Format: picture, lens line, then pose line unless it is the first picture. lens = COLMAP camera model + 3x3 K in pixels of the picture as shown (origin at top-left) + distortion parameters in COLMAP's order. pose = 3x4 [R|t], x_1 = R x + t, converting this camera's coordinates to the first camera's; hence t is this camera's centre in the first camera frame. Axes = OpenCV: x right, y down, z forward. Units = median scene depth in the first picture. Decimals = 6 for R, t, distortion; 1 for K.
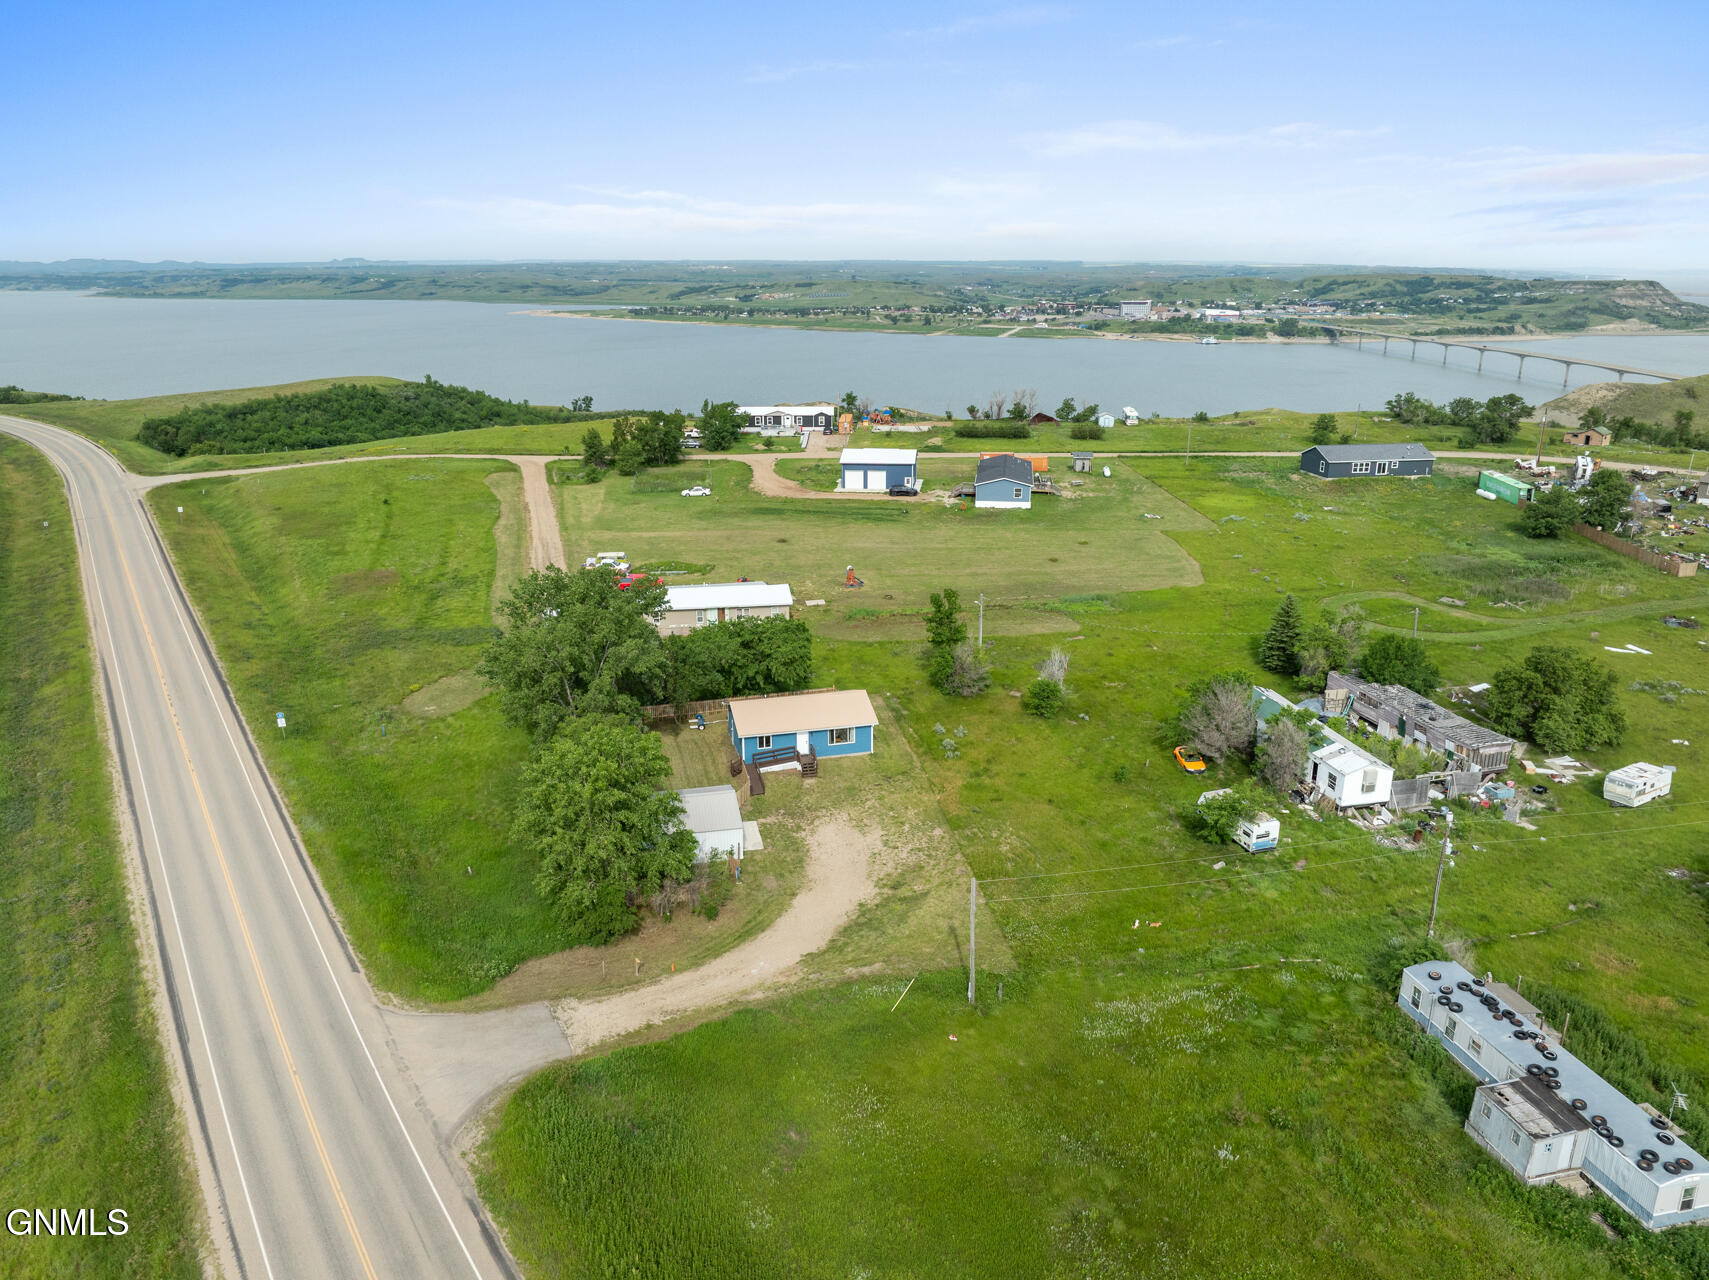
lens RADIAL K [[1209.6, 0, 850.3], [0, 1209.6, 641.6], [0, 0, 1]] dist [-0.045636, 0.002810]
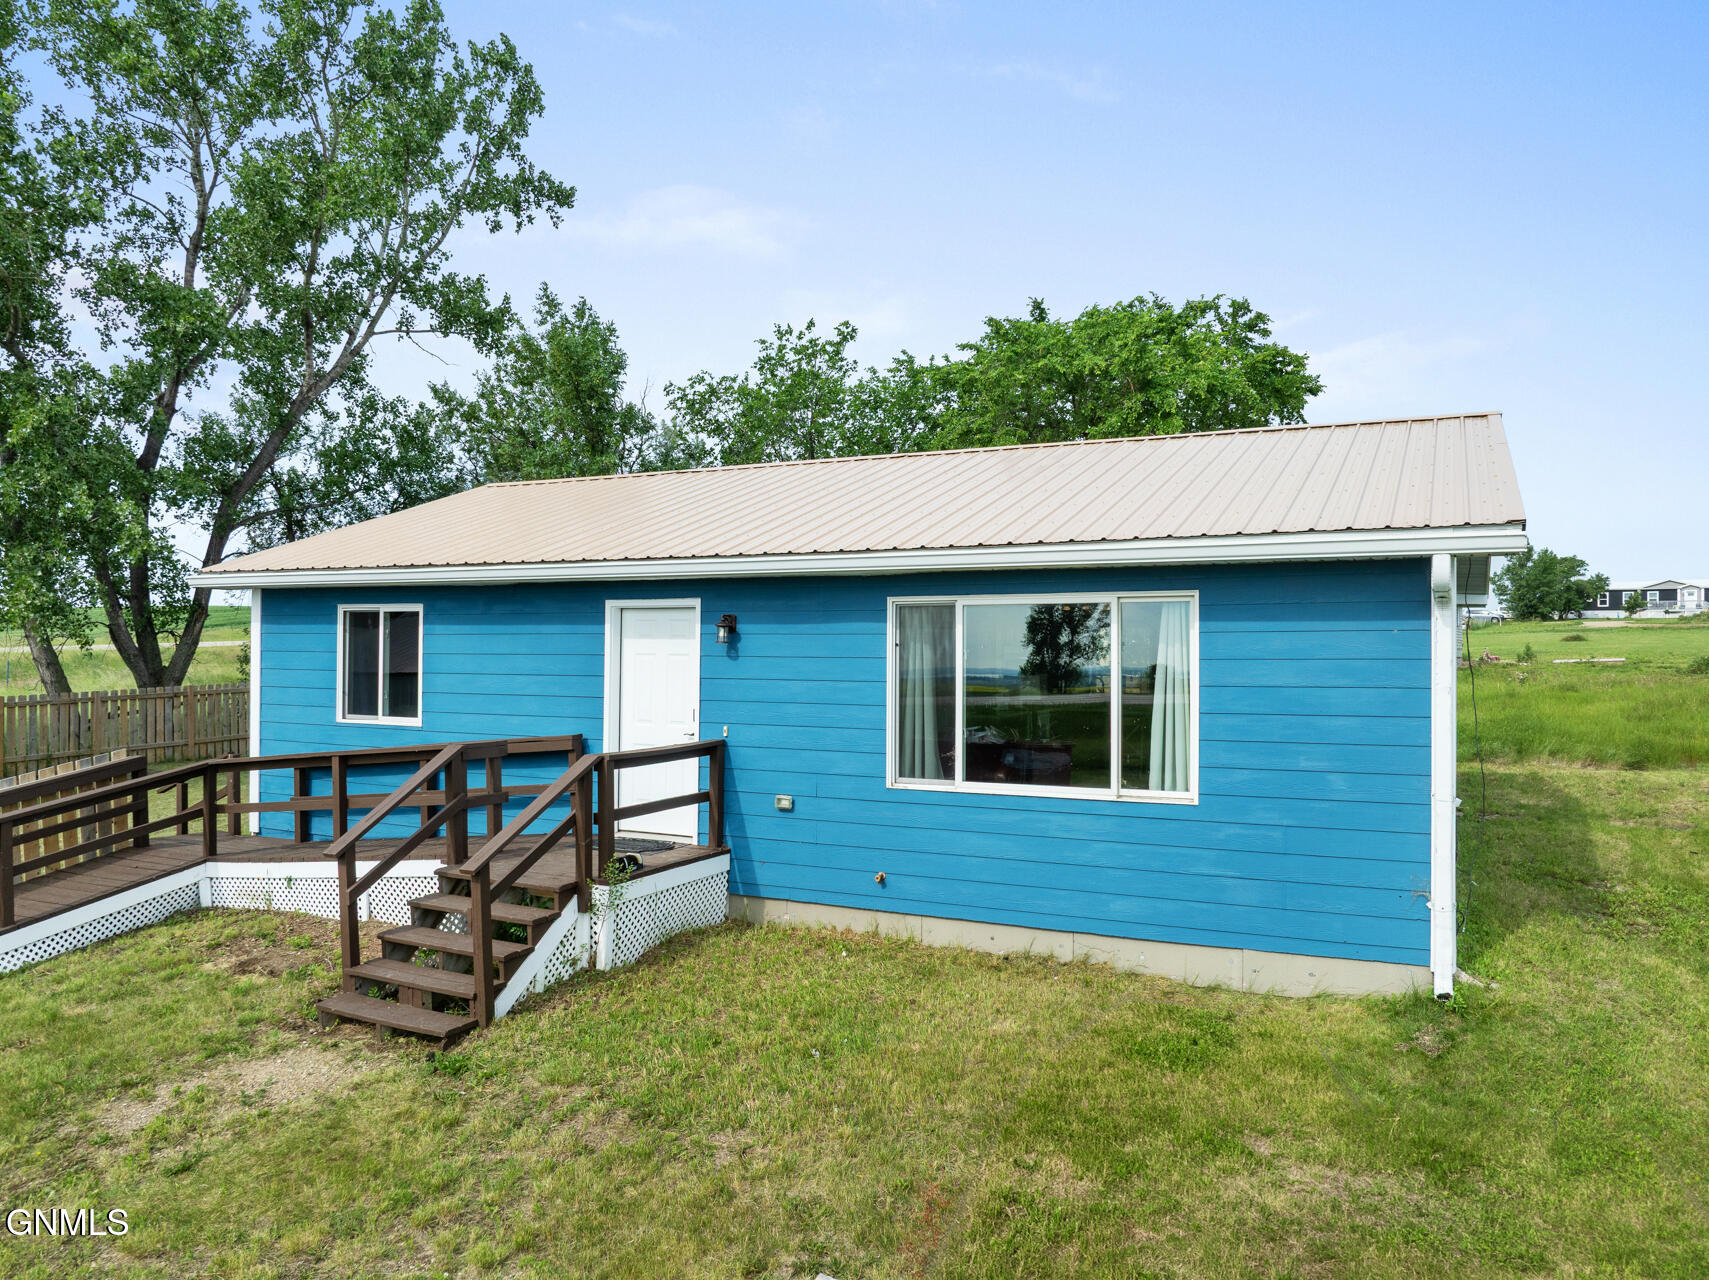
lens RADIAL K [[1179.5, 0, 896.9], [0, 1179.5, 646.1], [0, 0, 1]] dist [-0.021716, 0.003675]
pose [[0.766608, 0.003736, -0.642105, 0.020534], [-0.198619, 0.952321, -0.231591, 0.050806], [0.610625, 0.305074, 0.730799, 0.493248]]
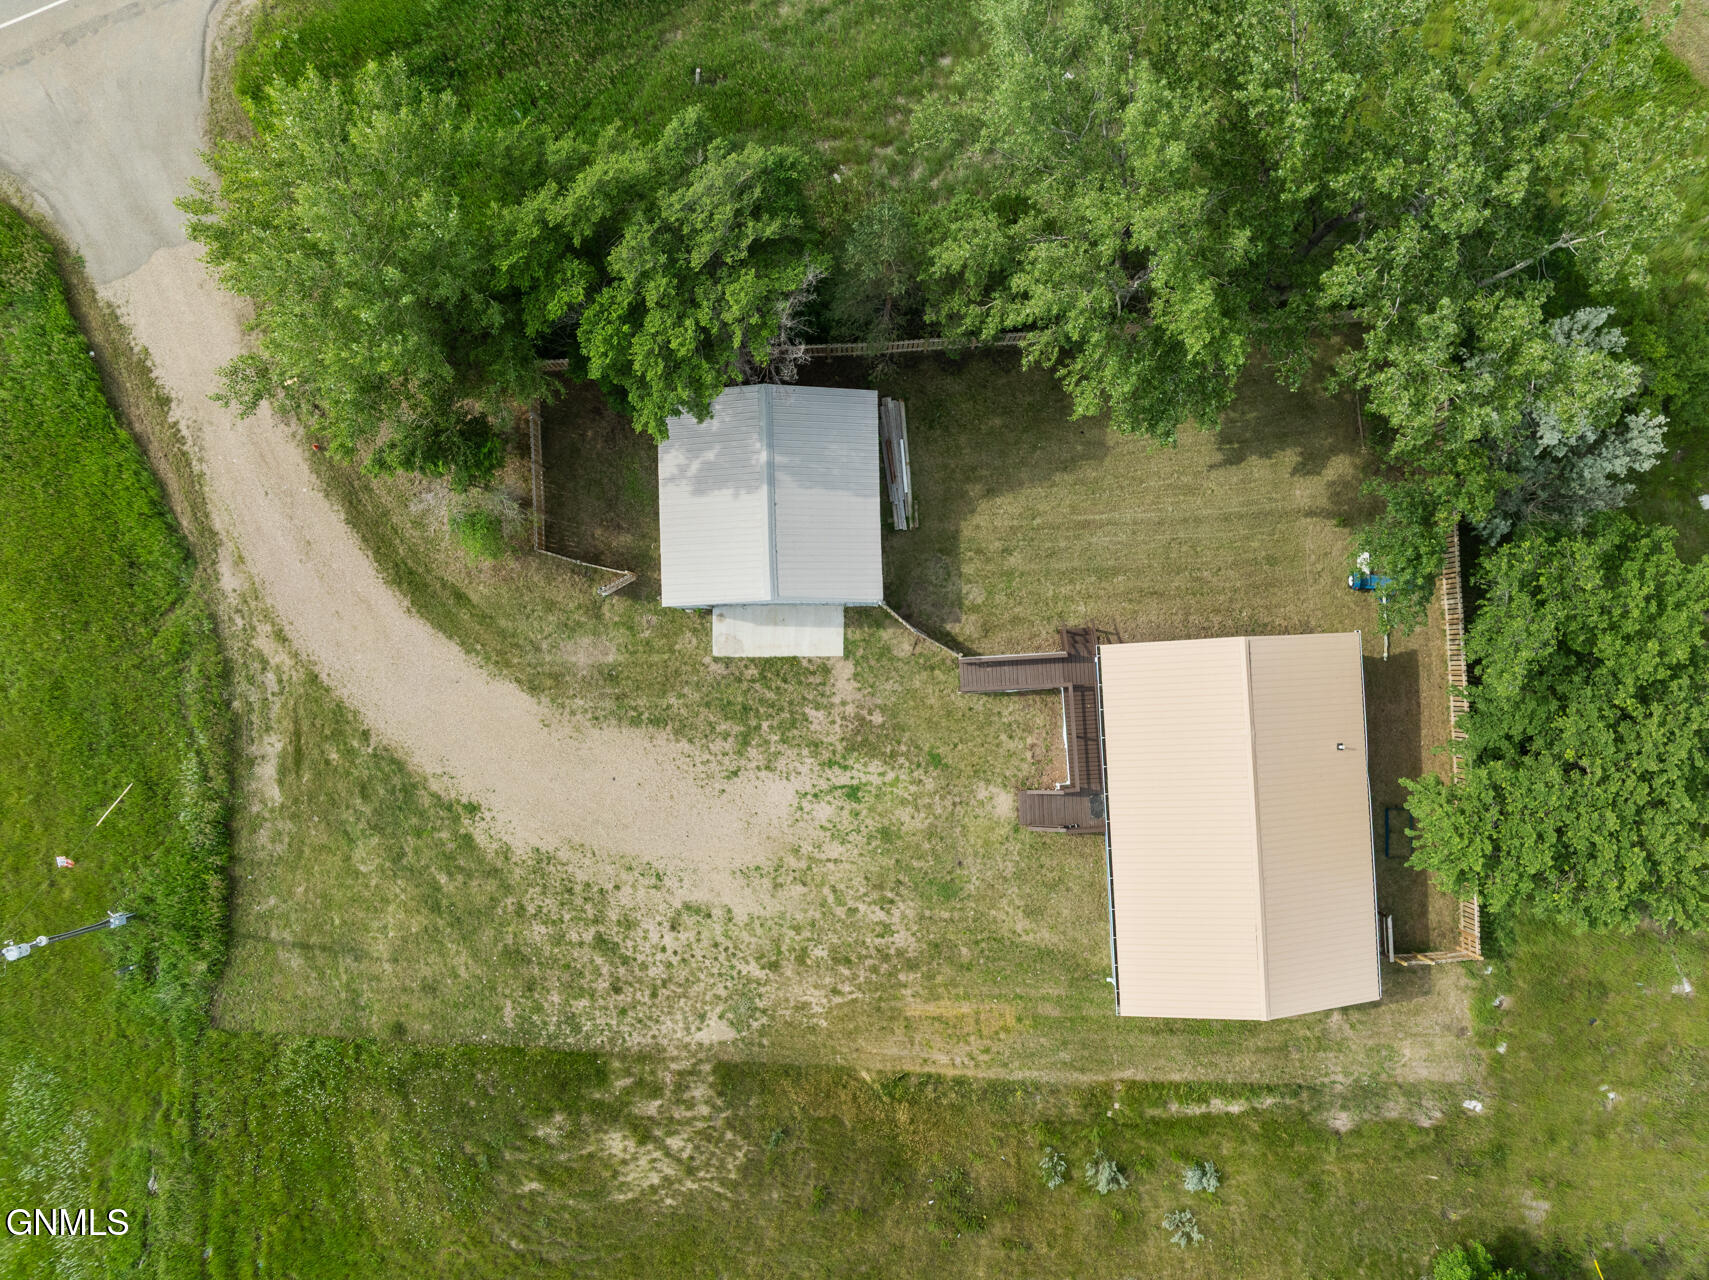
lens RADIAL K [[1209.6, 0, 850.3], [0, 1209.6, 641.6], [0, 0, 1]] dist [-0.045636, 0.002810]
pose [[-0.201434, 0.979025, -0.030570, -0.033759], [-0.306363, -0.033328, 0.951331, -0.141275], [0.930358, 0.200996, 0.306650, 0.412239]]
